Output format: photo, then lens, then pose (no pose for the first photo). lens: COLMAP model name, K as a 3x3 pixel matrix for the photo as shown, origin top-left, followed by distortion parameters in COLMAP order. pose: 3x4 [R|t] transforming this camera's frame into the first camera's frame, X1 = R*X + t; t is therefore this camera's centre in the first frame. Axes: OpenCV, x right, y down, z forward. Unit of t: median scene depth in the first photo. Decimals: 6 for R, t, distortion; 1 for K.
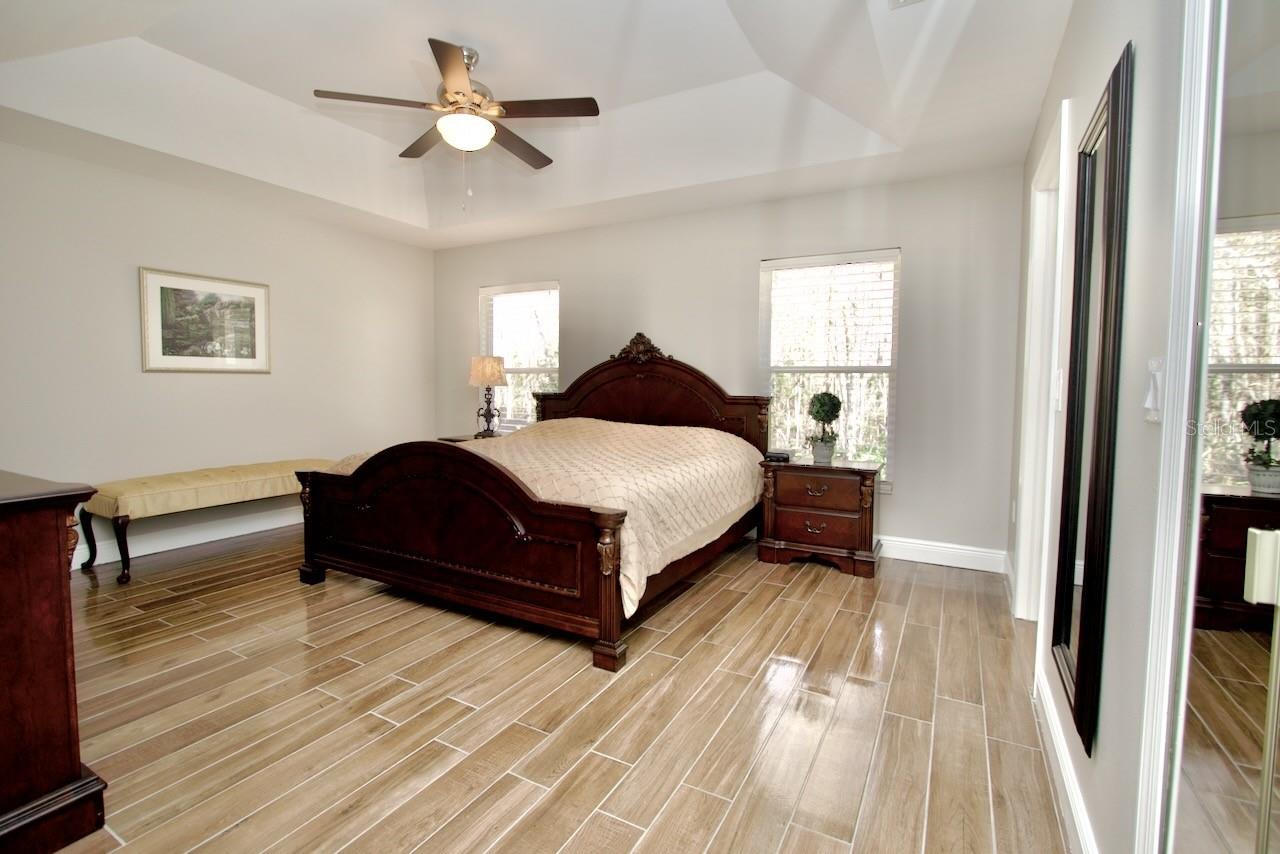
lens RADIAL K [[588.8, 0, 627.7], [0, 588.8, 420.5], [0, 0, 1]] dist [-0.017527, -0.000291]
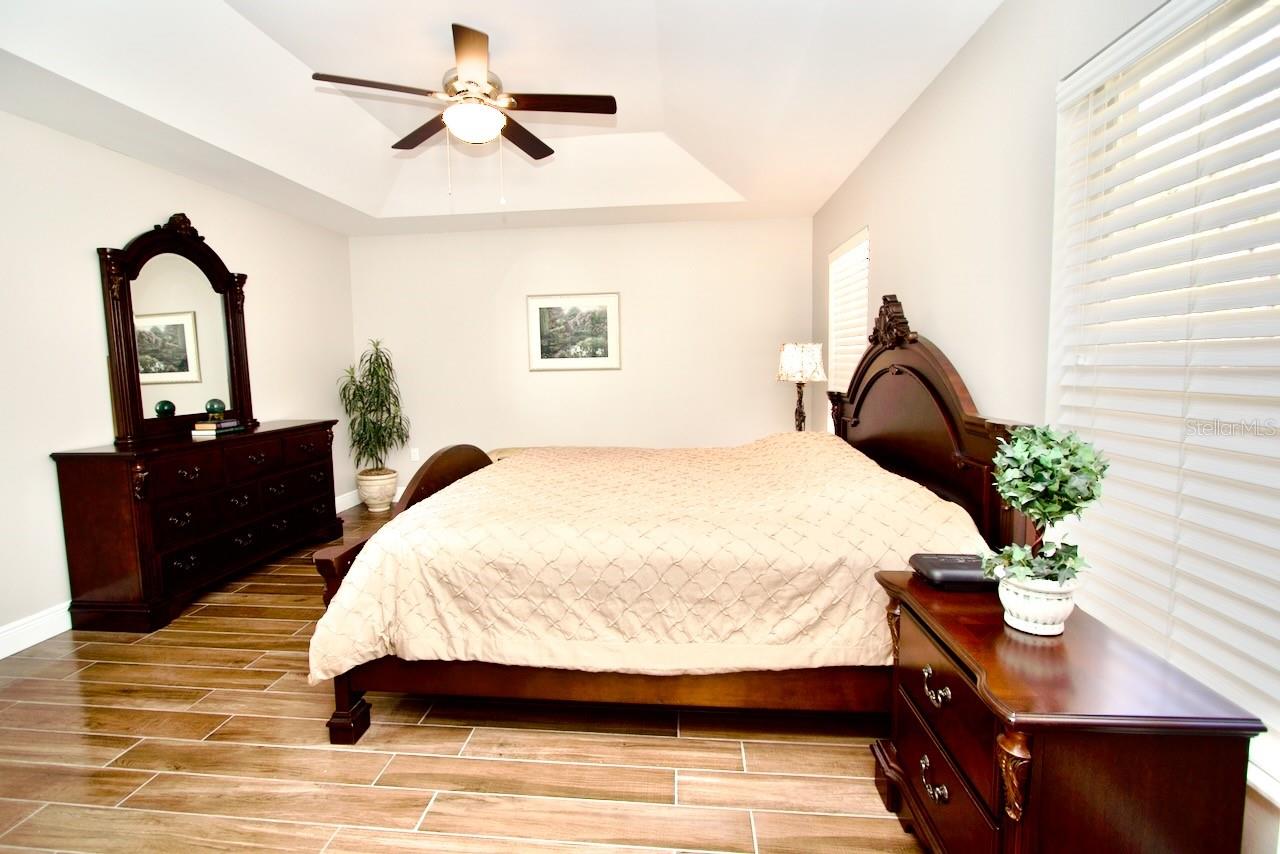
lens RADIAL K [[588.8, 0, 627.7], [0, 588.8, 420.5], [0, 0, 1]] dist [-0.017527, -0.000291]
pose [[0.400767, 0.068757, -0.913597, 0.609473], [-0.036876, 0.997582, 0.058901, -0.065553], [0.915438, 0.010084, 0.402333, 0.729179]]
